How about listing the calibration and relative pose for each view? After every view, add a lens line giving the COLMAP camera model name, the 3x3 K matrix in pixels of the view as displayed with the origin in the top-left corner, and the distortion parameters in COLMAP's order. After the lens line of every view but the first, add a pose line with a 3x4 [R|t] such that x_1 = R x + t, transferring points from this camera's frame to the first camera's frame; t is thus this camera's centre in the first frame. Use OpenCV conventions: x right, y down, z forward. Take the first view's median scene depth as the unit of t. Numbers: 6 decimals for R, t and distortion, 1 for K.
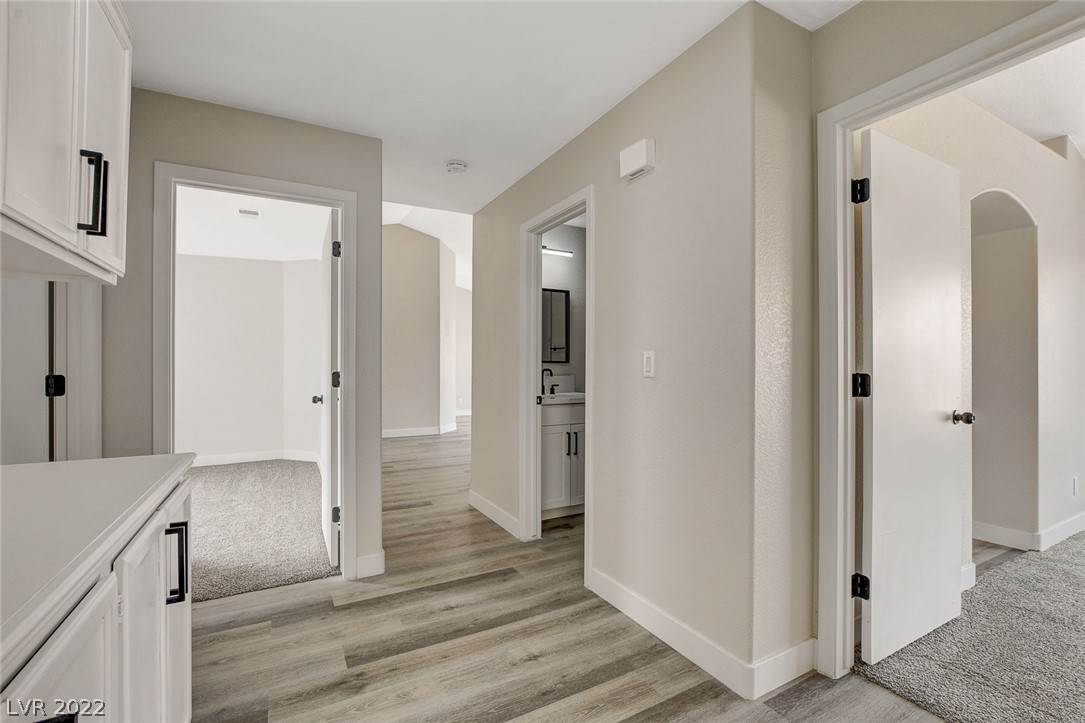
lens RADIAL K [[475.6, 0, 543.3], [0, 475.6, 371.4], [0, 0, 1]] dist [-0.017248, 0.000141]
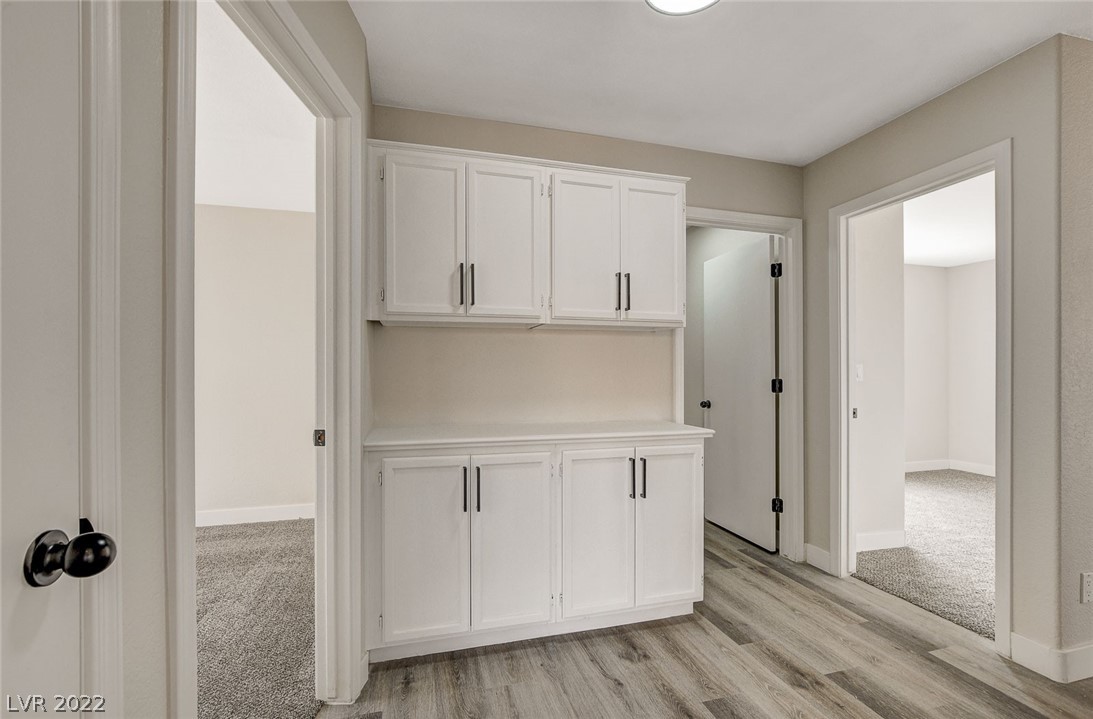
lens RADIAL K [[485.1, 0, 549.0], [0, 485.1, 374.2], [0, 0, 1]] dist [0.001387, 0.000580]
pose [[-0.228866, -0.001368, -0.973457, 0.608457], [-0.008268, 0.999966, 0.000539, -0.001631], [0.973423, 0.008172, -0.228870, 0.559473]]
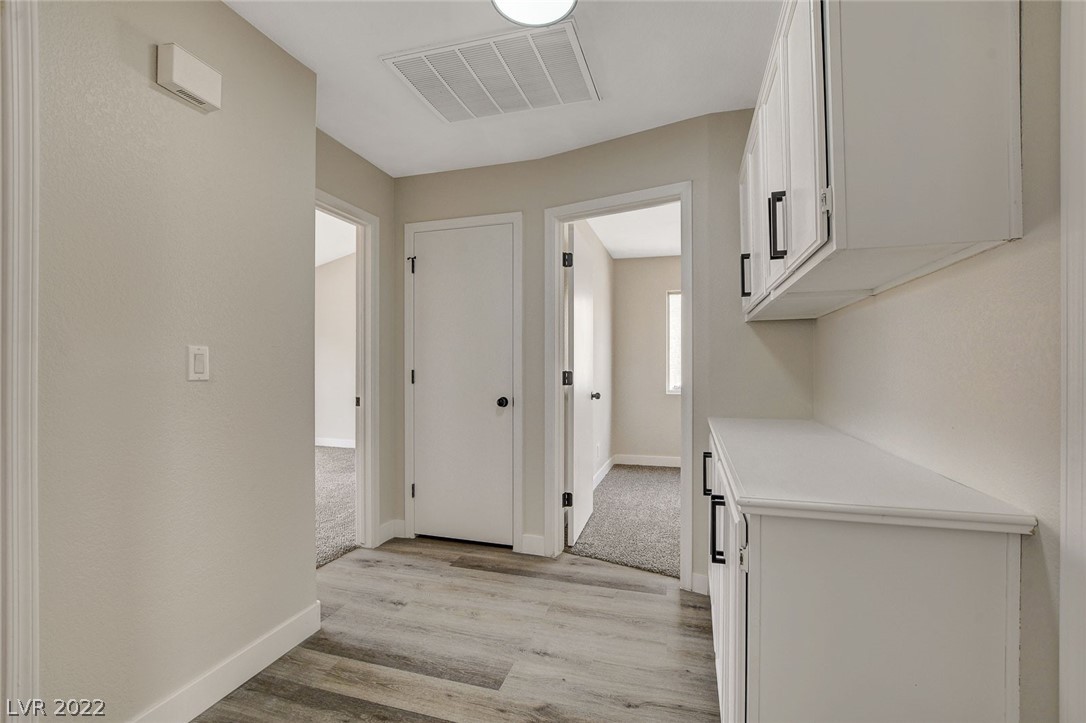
lens RADIAL K [[473.9, 0, 544.0], [0, 473.9, 376.5], [0, 0, 1]] dist [-0.014035, 0.001572]
pose [[-0.700770, -0.012343, 0.713280, -0.678518], [0.008925, 0.999620, 0.026066, -0.007431], [-0.713331, 0.024632, -0.700394, 1.099831]]
